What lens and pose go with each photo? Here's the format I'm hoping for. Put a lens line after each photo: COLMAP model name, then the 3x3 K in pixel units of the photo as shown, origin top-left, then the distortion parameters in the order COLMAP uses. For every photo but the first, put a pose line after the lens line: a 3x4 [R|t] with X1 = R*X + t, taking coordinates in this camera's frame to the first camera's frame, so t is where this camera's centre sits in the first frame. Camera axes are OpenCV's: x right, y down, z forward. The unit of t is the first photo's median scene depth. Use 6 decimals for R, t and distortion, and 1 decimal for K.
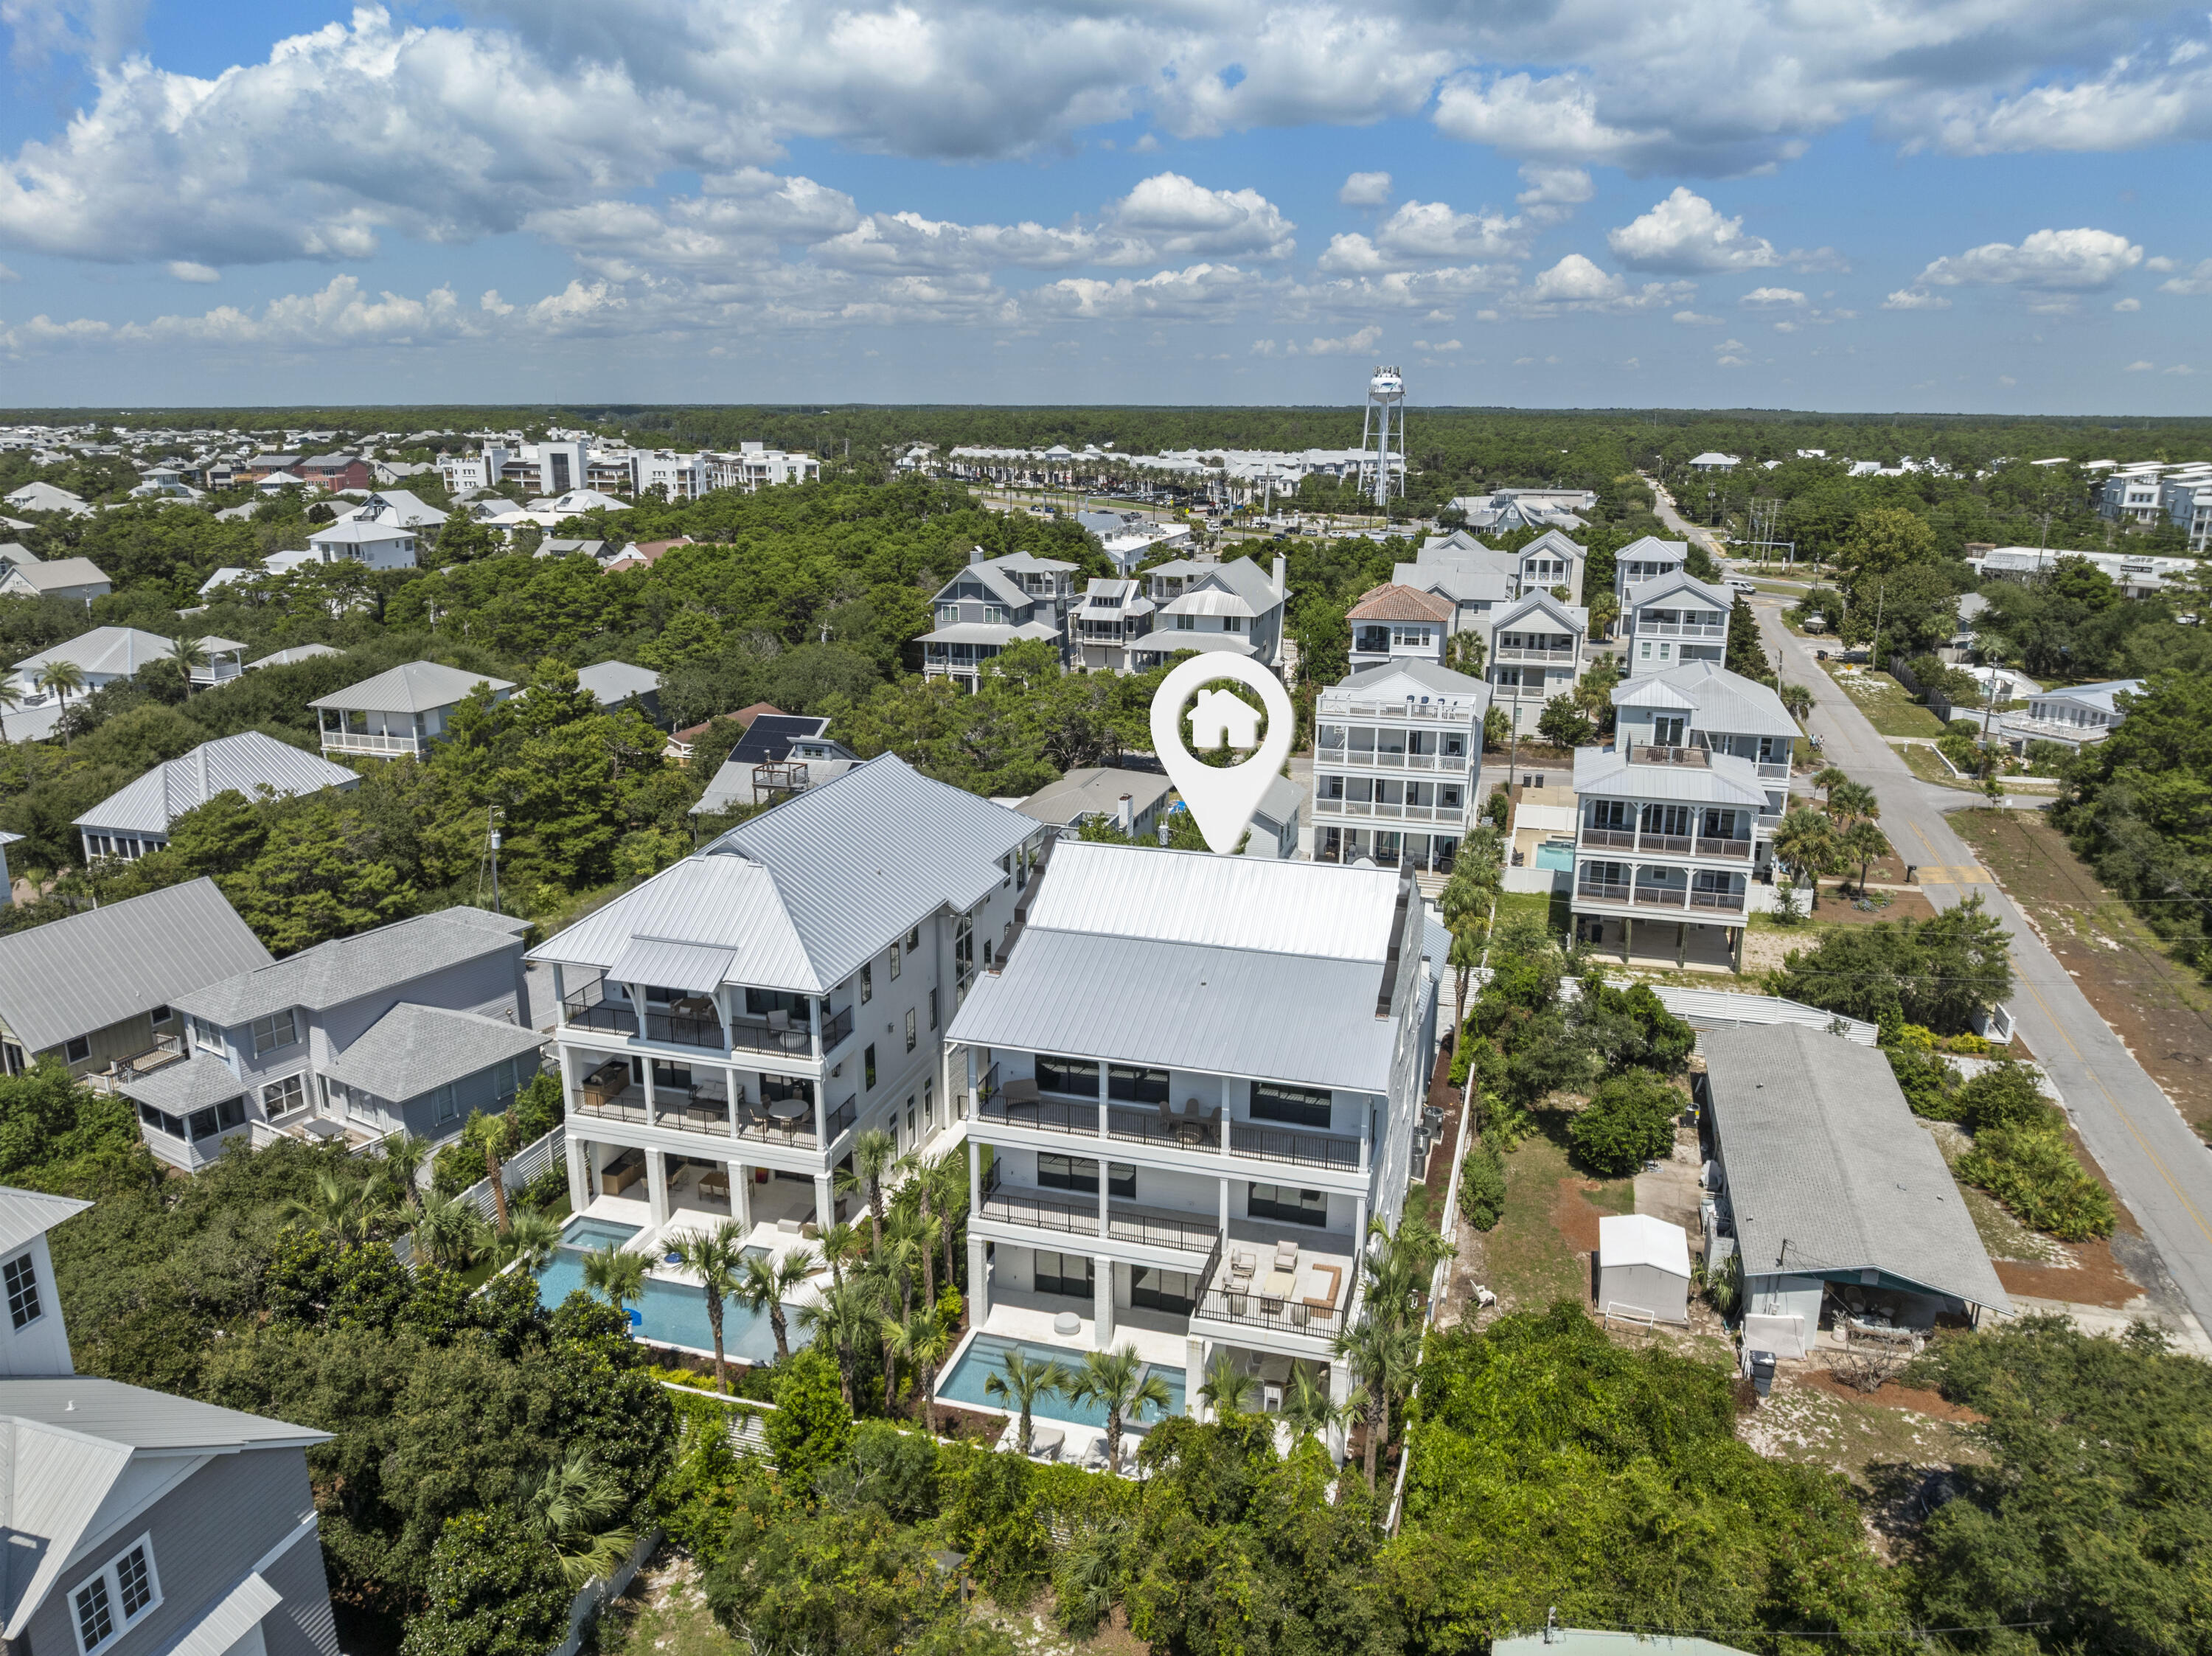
lens RADIAL K [[1551.6, 0, 1106.0], [0, 1551.6, 828.0], [0, 0, 1]] dist [-0.035586, -0.000407]
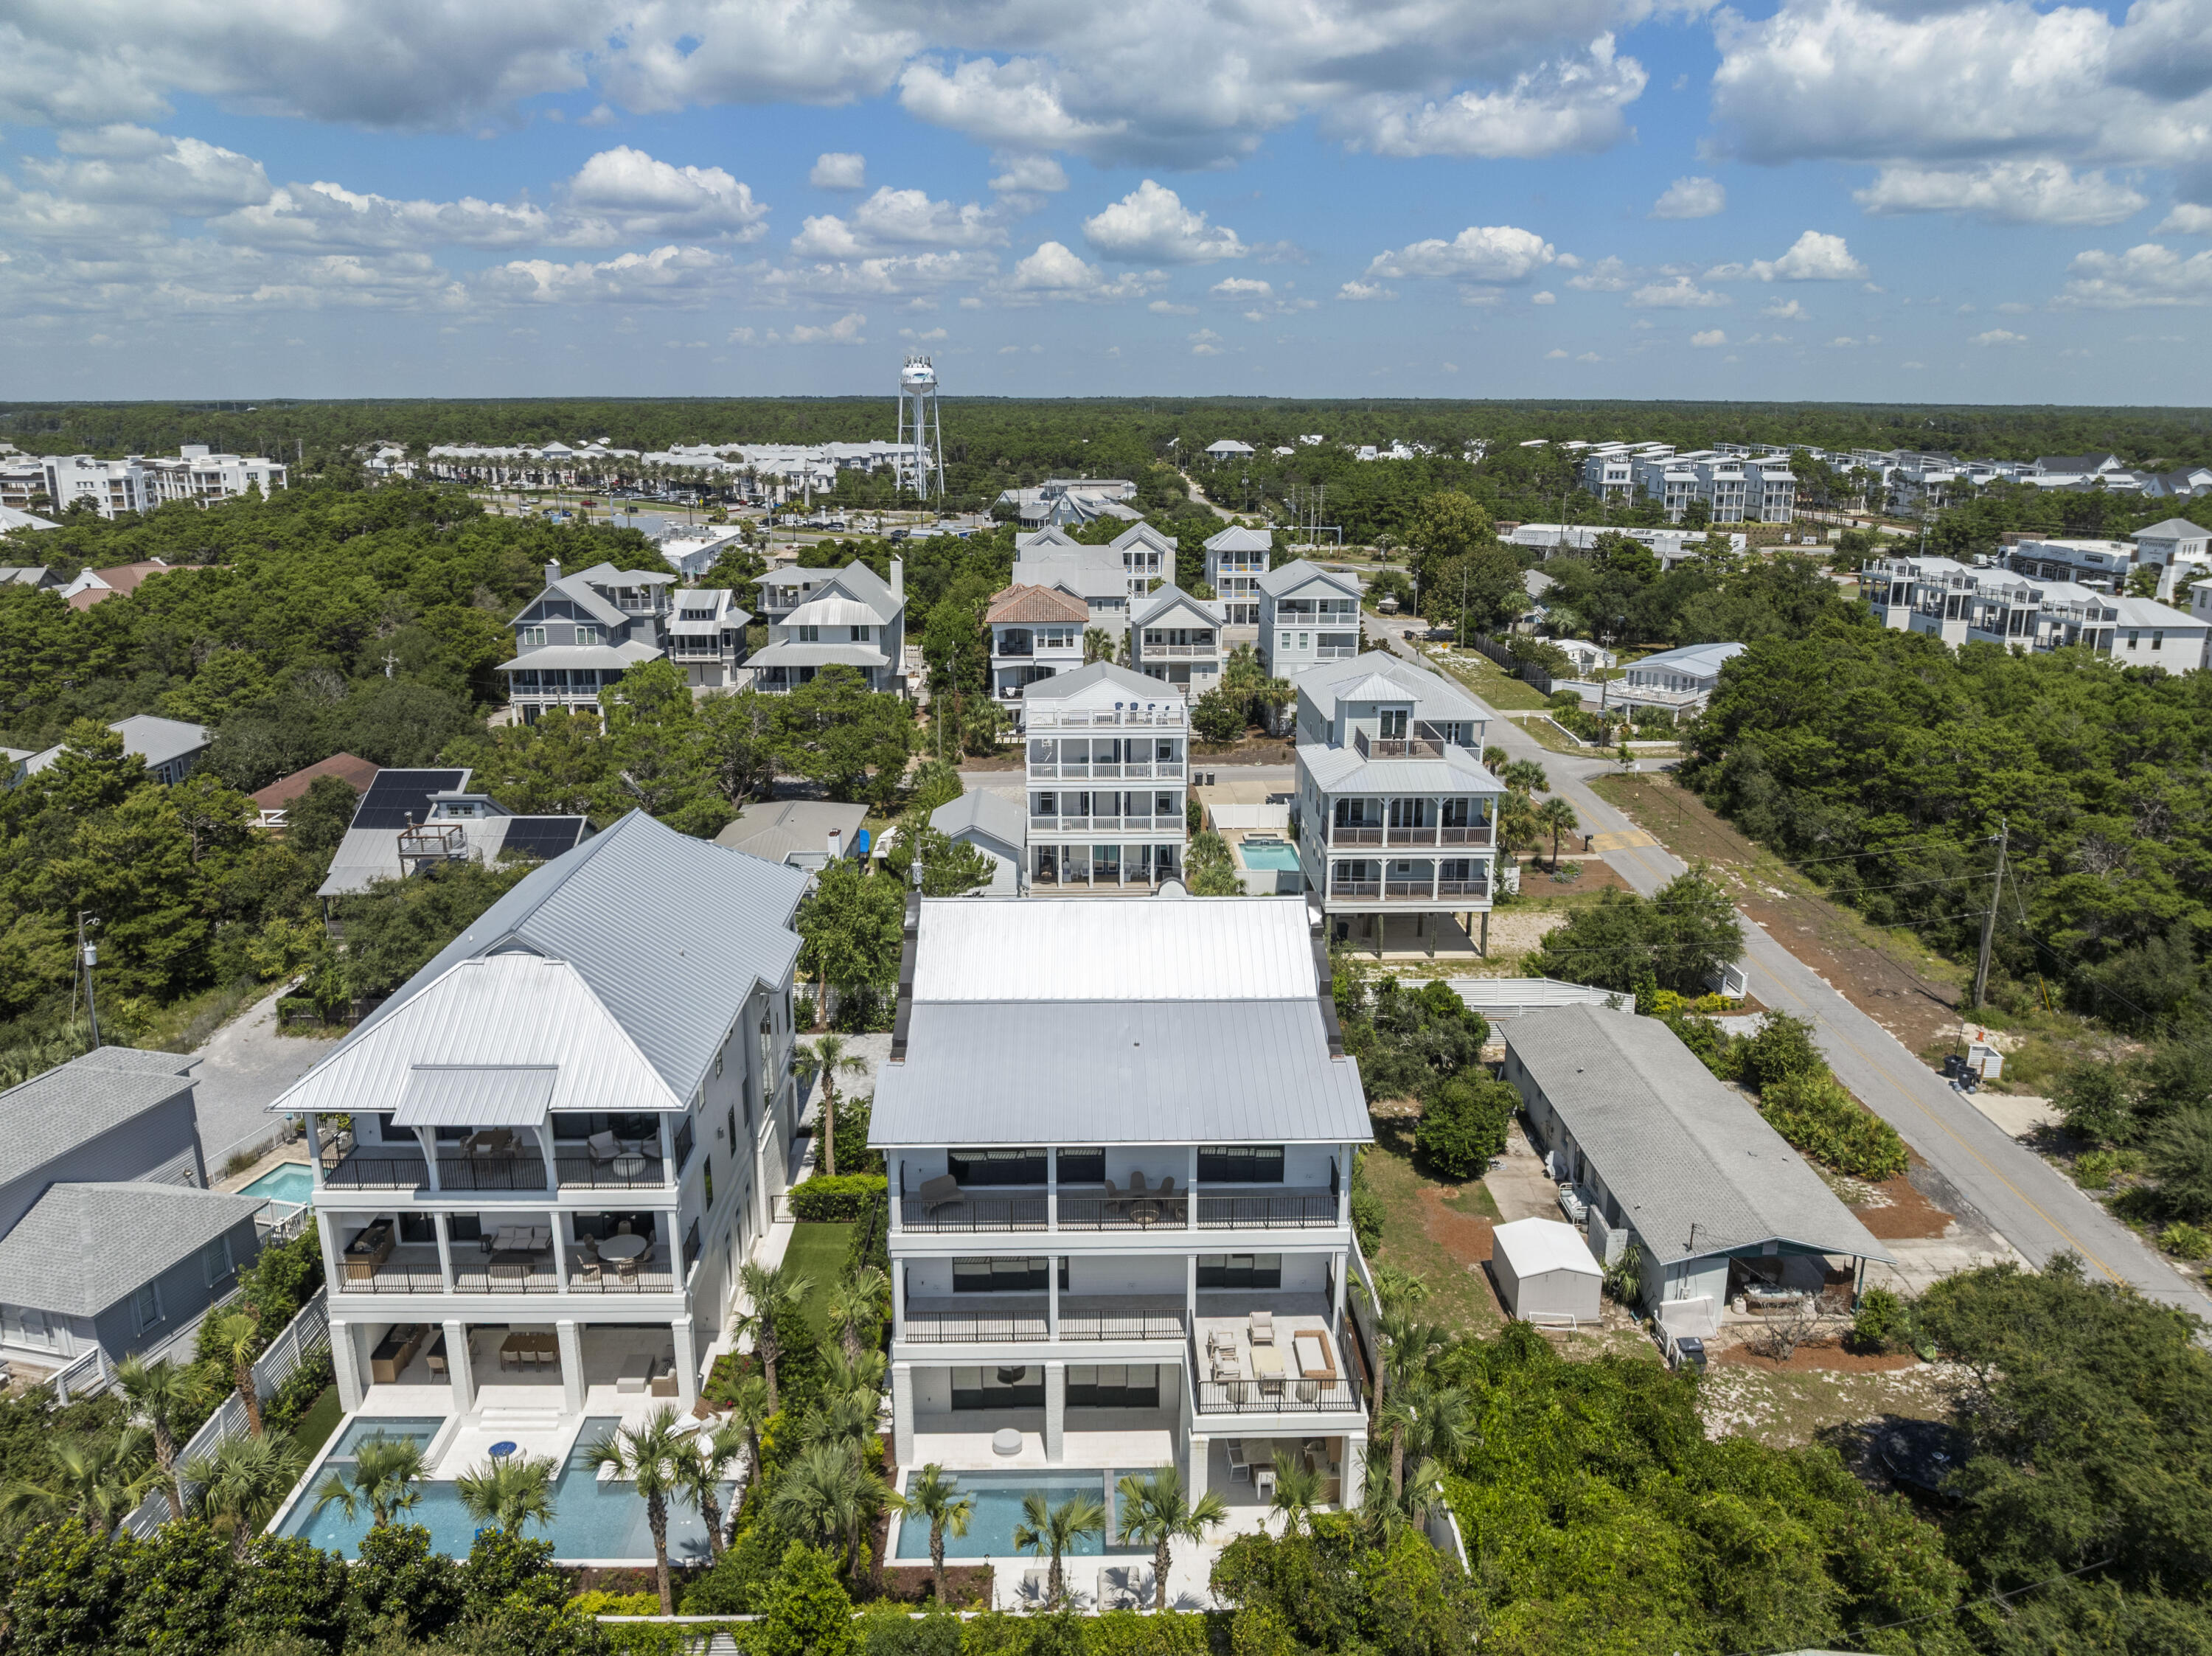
lens RADIAL K [[1595.4, 0, 1109.9], [0, 1595.4, 845.6], [0, 0, 1]] dist [-0.030819, -0.004928]
pose [[0.951377, -0.085341, 0.295970, -0.109628], [0.082685, 0.996344, 0.021505, -0.018752], [-0.296723, 0.004013, 0.954955, 0.055985]]
